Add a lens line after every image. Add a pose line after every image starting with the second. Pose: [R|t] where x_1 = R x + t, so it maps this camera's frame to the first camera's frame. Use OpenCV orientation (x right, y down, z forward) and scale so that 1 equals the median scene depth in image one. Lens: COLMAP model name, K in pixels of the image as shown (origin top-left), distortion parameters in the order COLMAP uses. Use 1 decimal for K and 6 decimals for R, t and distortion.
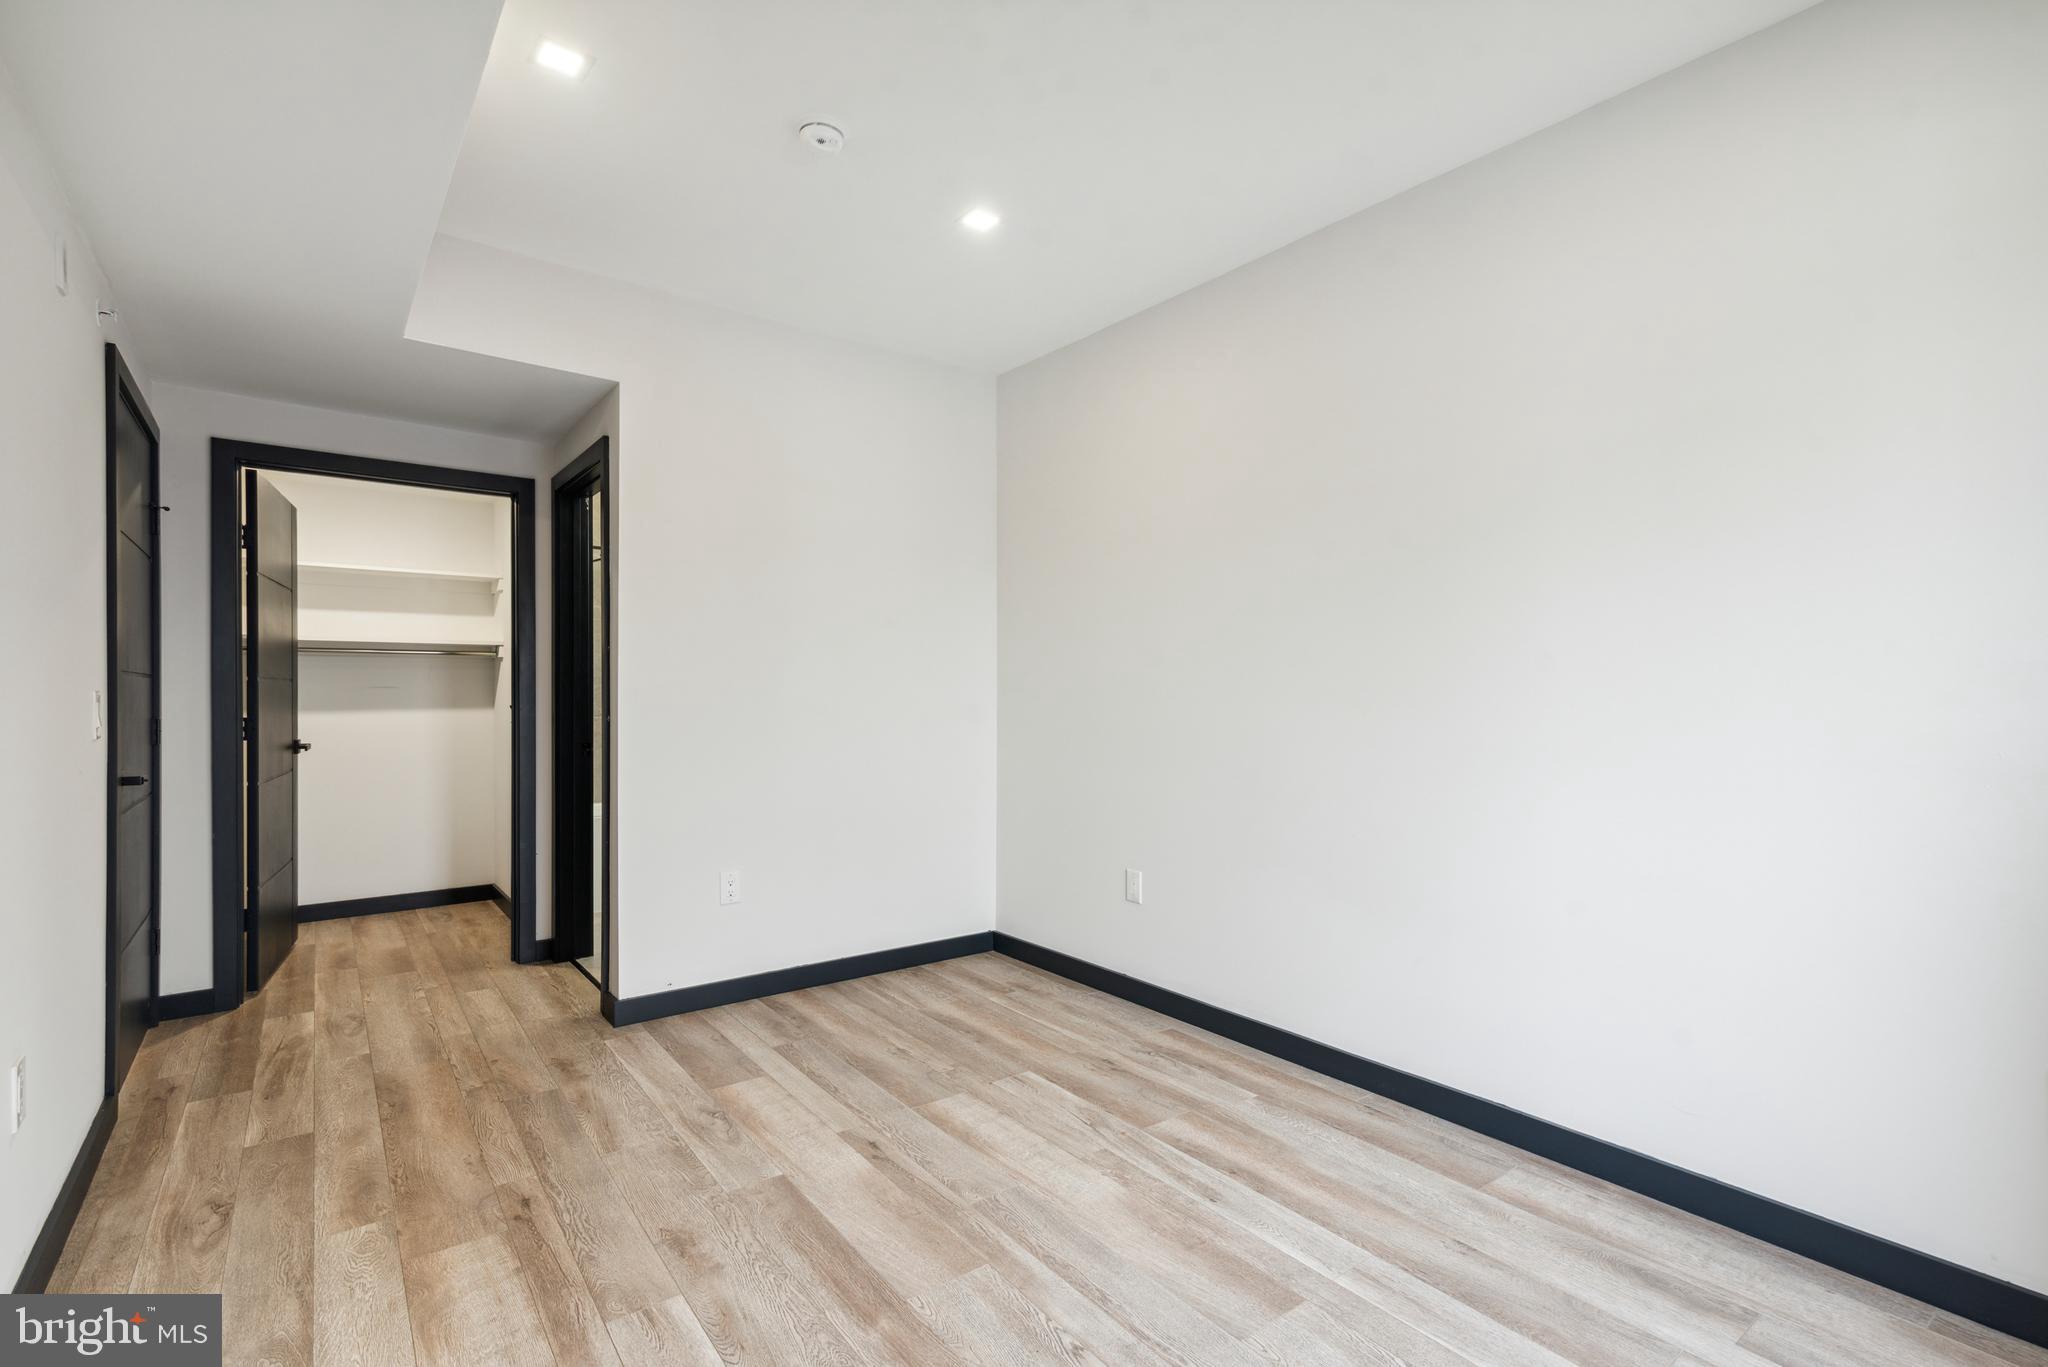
lens RADIAL K [[936.6, 0, 1014.7], [0, 936.6, 676.1], [0, 0, 1]] dist [0.018317, -0.001831]
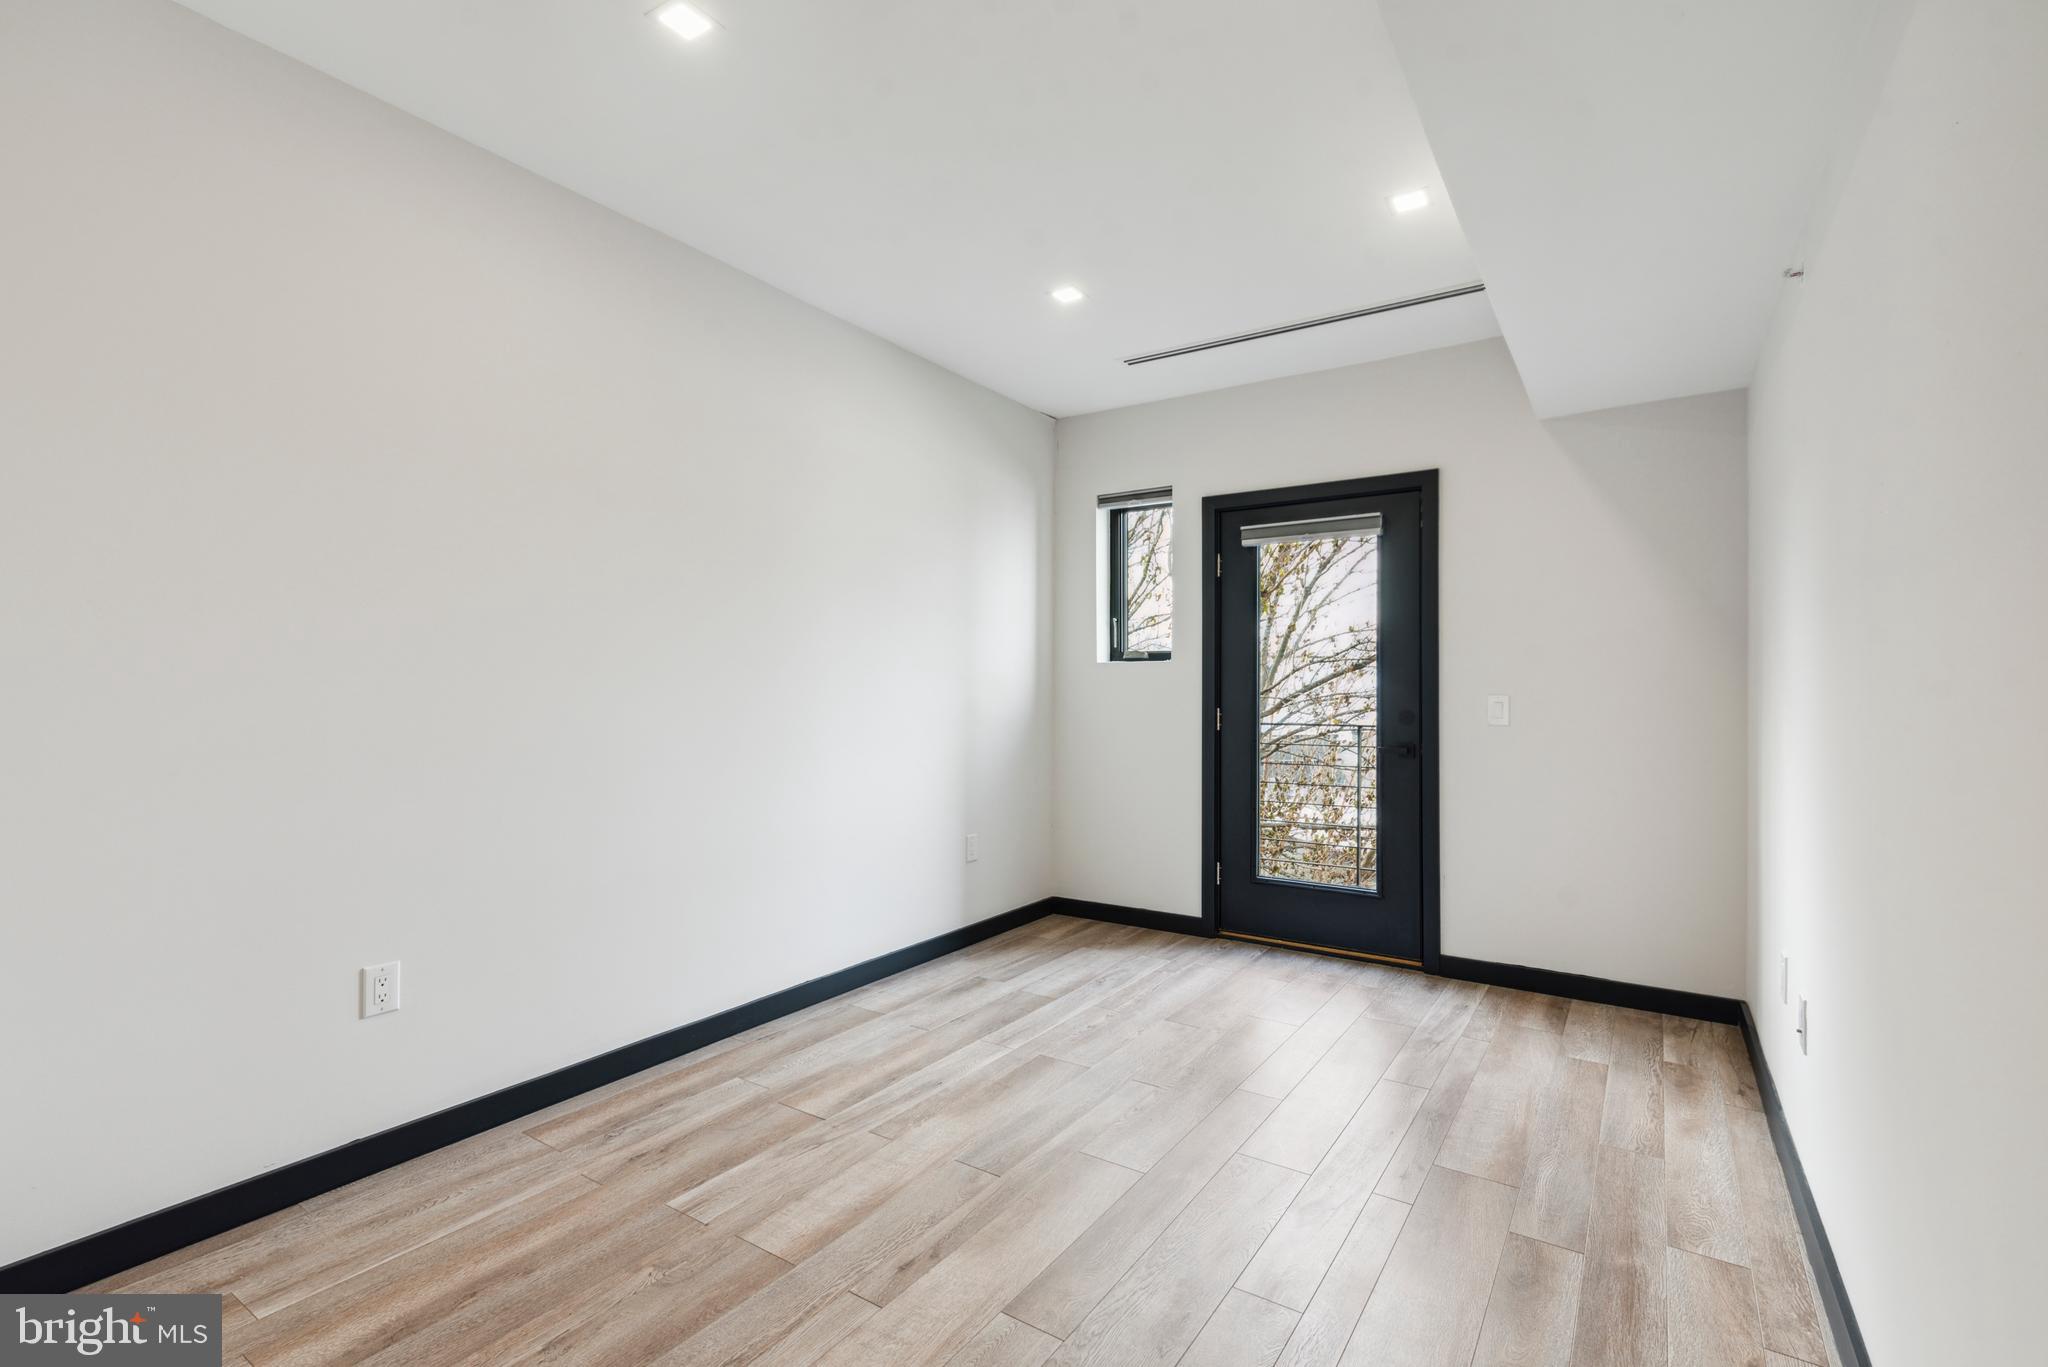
lens RADIAL K [[936.6, 0, 1013.6], [0, 936.6, 696.5], [0, 0, 1]] dist [0.018317, -0.001831]
pose [[-0.319093, -0.005128, 0.947709, -0.898322], [-0.013458, 0.999909, 0.000879, 0.020704], [-0.947628, -0.012474, -0.319133, 1.142647]]
